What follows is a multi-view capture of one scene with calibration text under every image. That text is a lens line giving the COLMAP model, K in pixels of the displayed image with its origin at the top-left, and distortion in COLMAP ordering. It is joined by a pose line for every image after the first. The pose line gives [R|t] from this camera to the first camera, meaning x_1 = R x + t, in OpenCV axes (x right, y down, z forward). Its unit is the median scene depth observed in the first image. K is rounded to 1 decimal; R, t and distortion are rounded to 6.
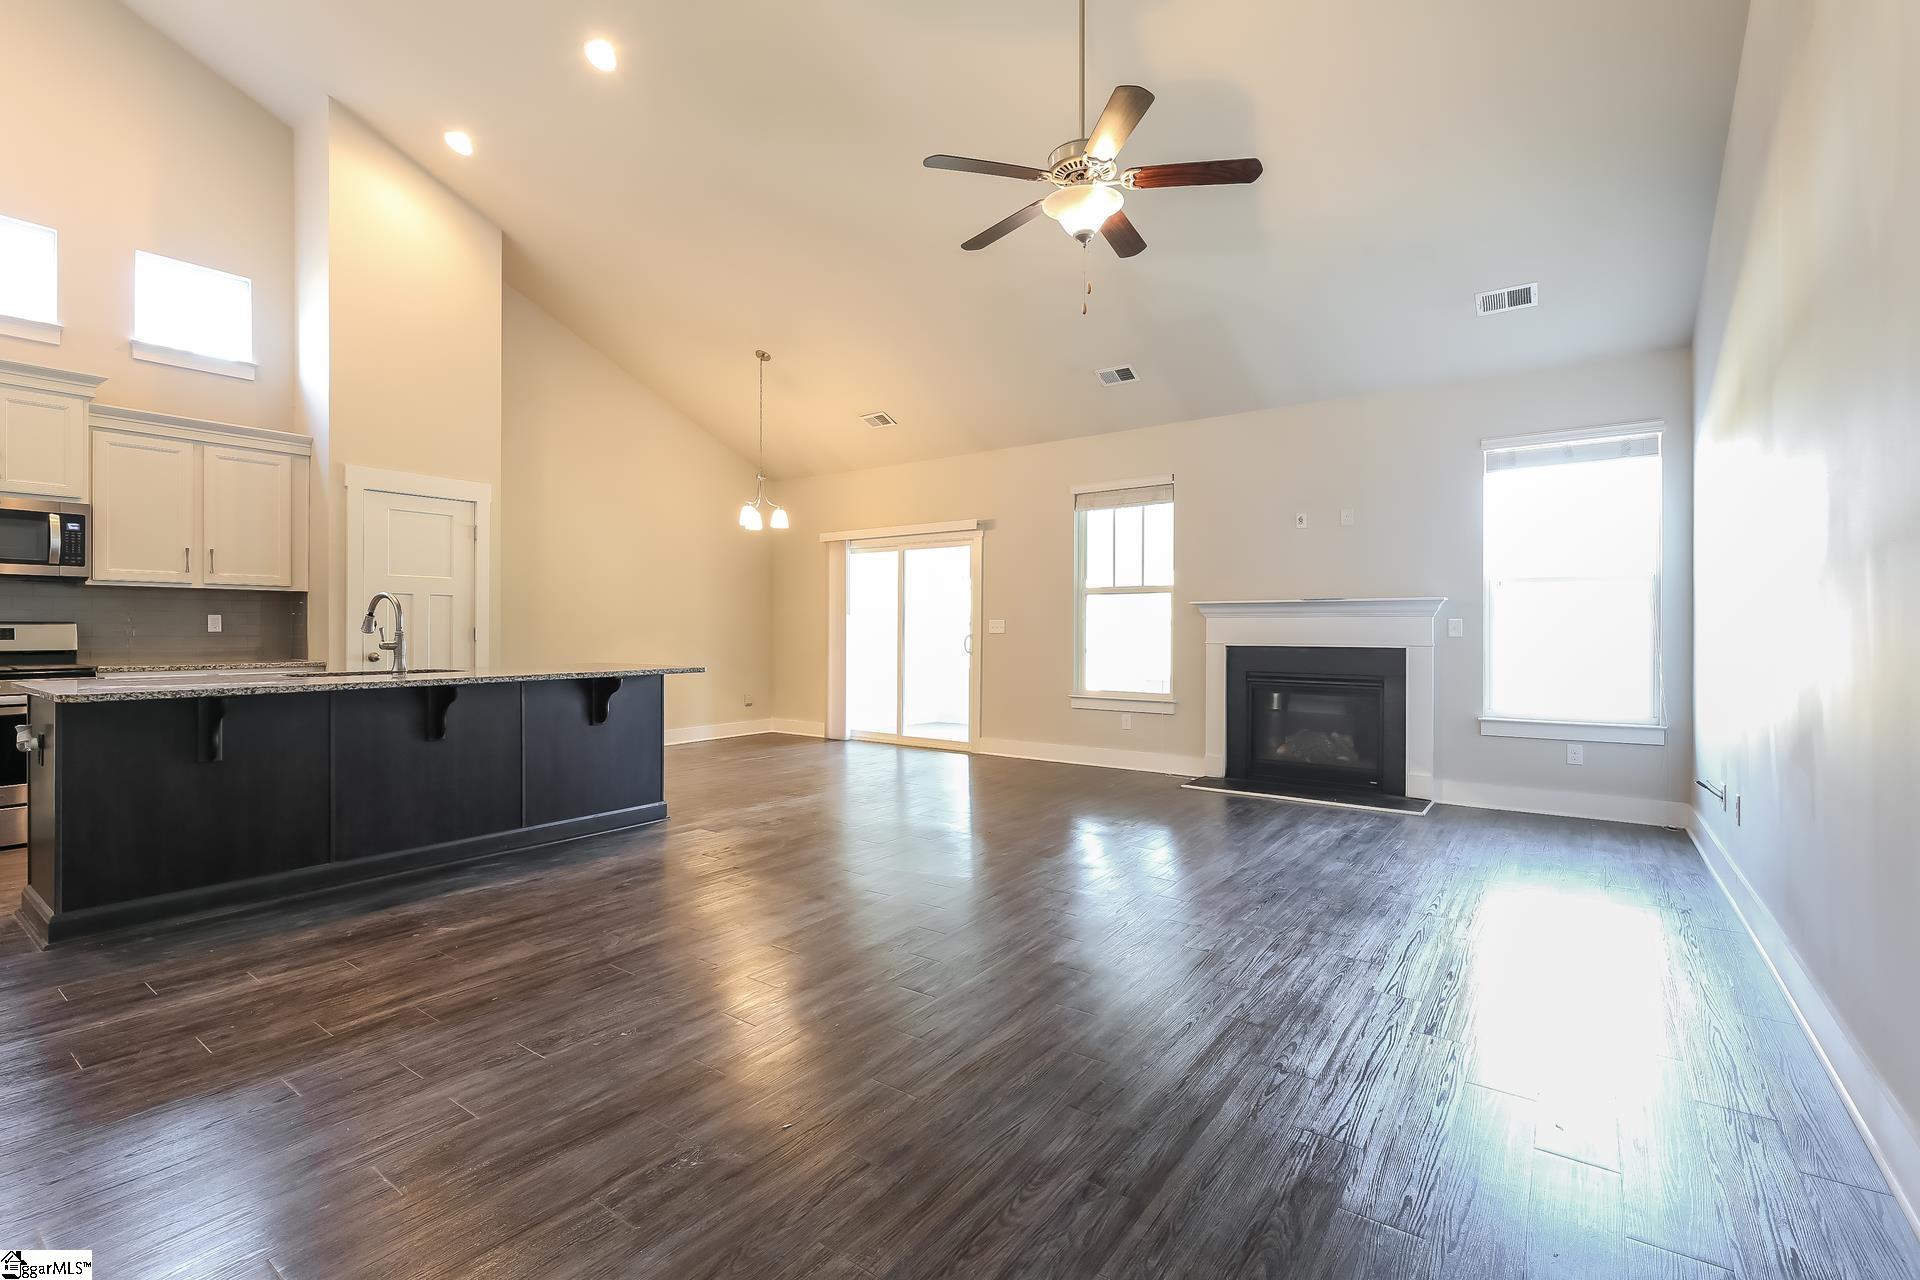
lens RADIAL K [[853.0, 0, 957.7], [0, 853.0, 632.0], [0, 0, 1]] dist [-0.001195, -0.000516]
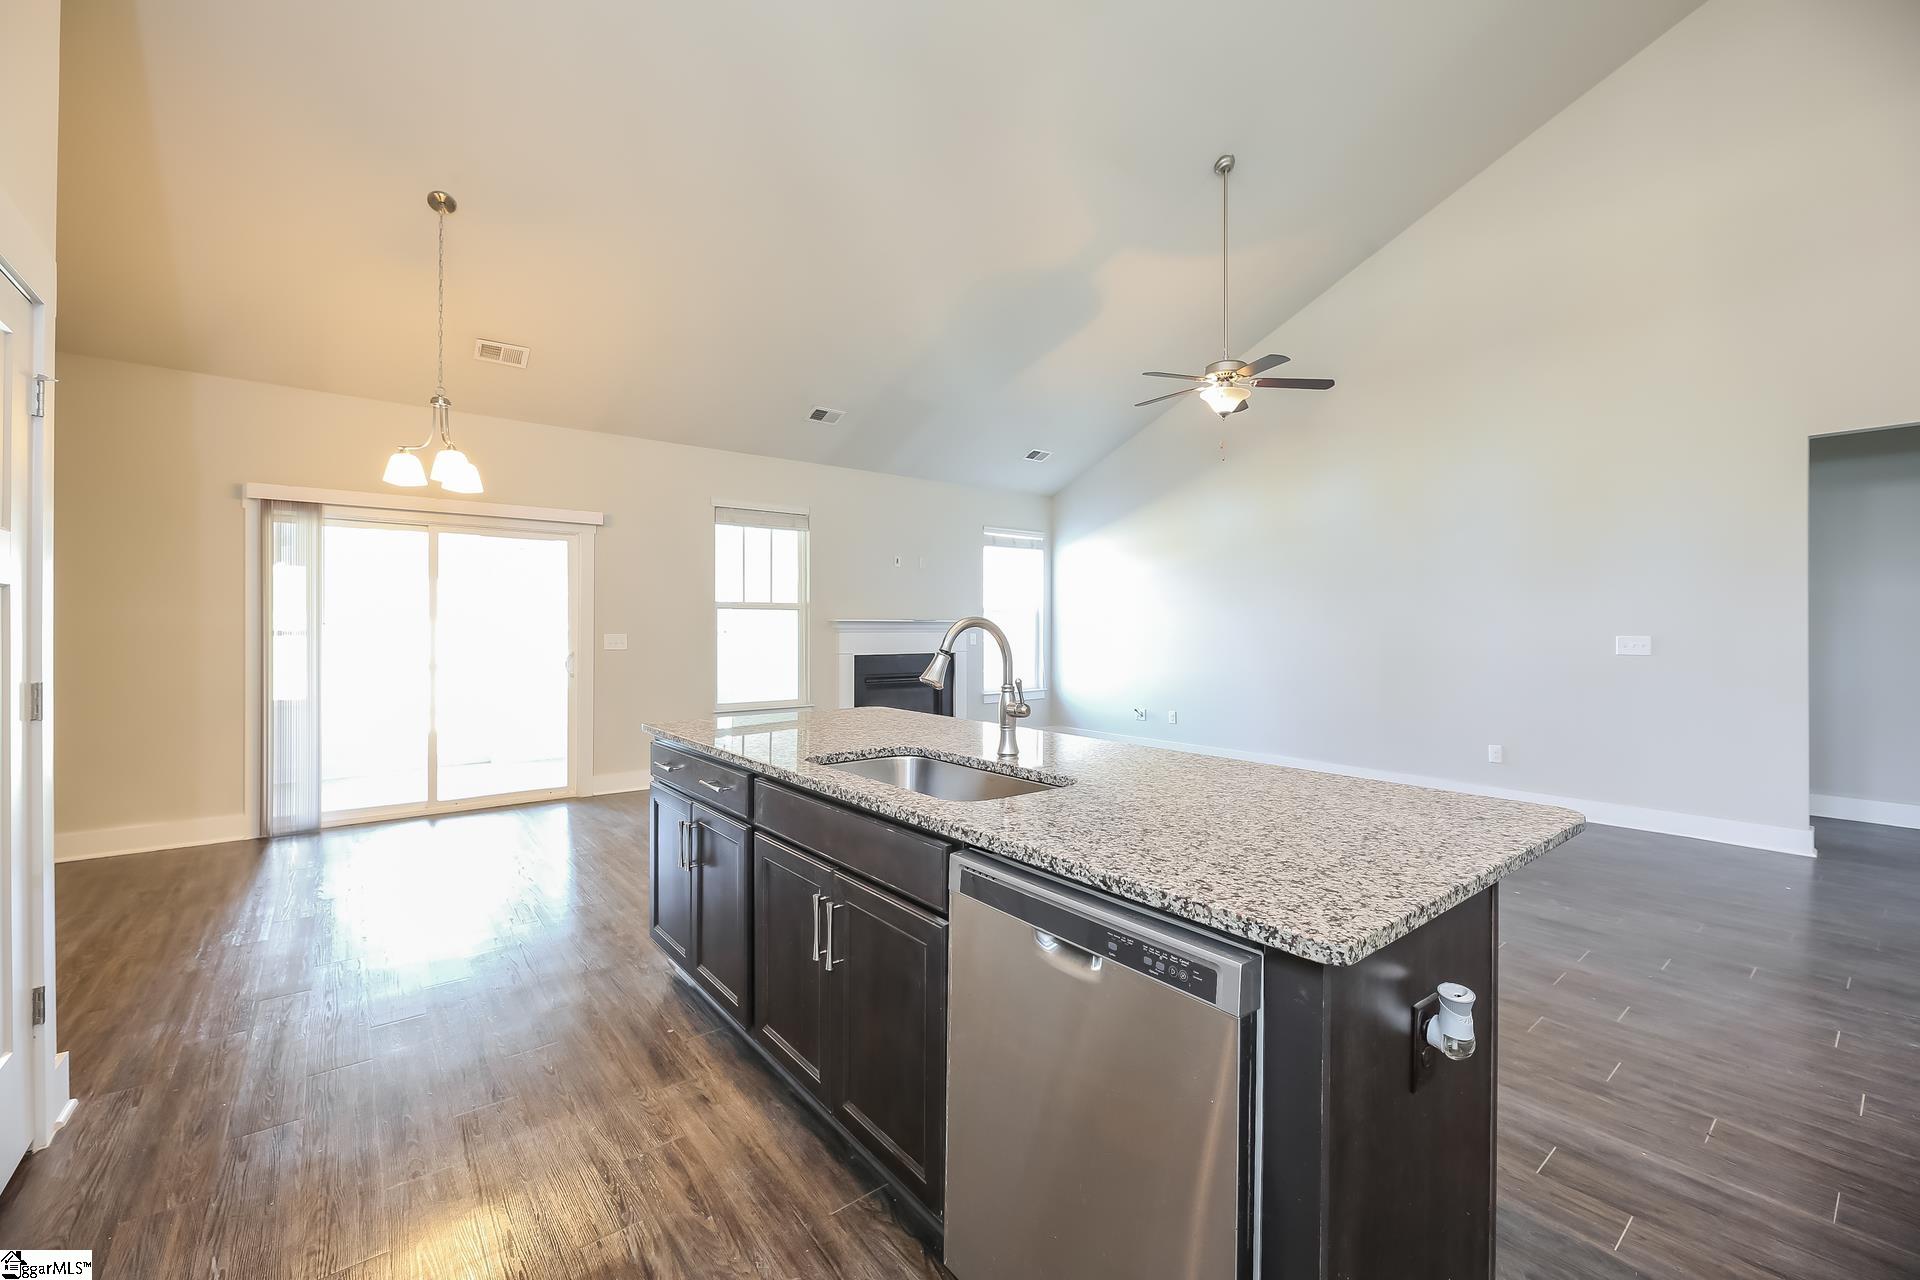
lens RADIAL K [[774.3, 0, 963.3], [0, 774.3, 626.5], [0, 0, 1]] dist [0.001137, -0.000138]
pose [[0.259661, -0.002158, 0.965697, -0.938664], [-0.000384, 0.999997, 0.002338, -0.036346], [-0.965700, -0.000978, 0.259659, 0.707353]]
